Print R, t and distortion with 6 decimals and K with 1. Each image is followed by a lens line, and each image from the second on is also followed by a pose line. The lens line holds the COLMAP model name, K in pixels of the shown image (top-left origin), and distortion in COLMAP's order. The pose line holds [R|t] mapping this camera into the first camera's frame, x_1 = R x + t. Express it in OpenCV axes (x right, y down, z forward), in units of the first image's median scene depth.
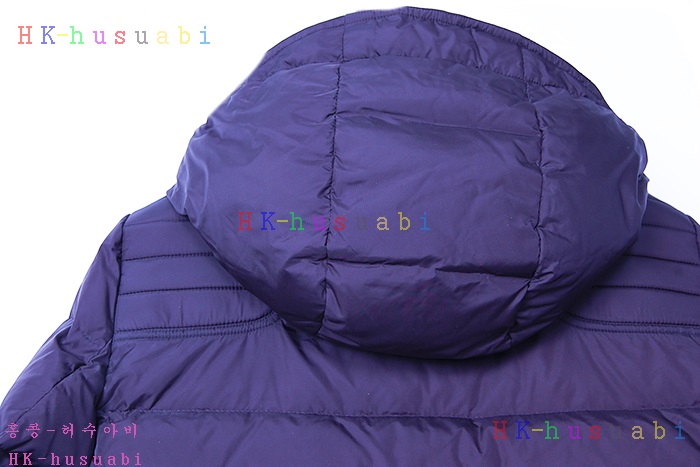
lens RADIAL K [[917.2, 0, 367.0], [0, 917.2, 234.0], [0, 0, 1]] dist [-0.019090, 0.000000]
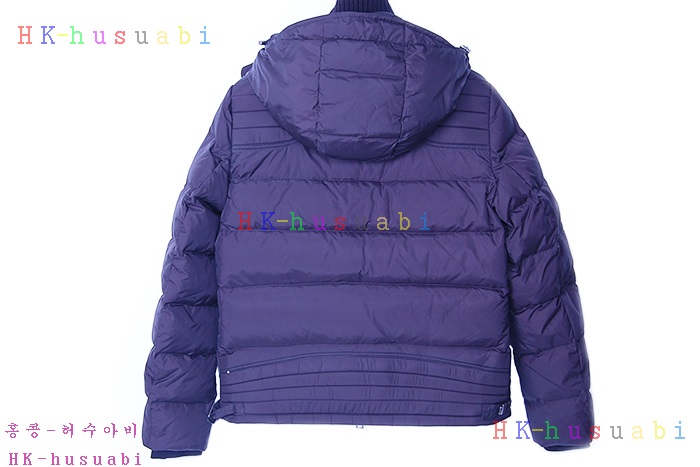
lens RADIAL K [[968.5, 0, 351.6], [0, 968.5, 234.0], [0, 0, 1]] dist [0.288236, 0.000000]
pose [[0.997643, 0.024182, -0.064213, 0.210465], [0.007629, 0.890943, 0.454051, -0.858278], [0.068190, -0.453471, 0.888659, -1.379989]]
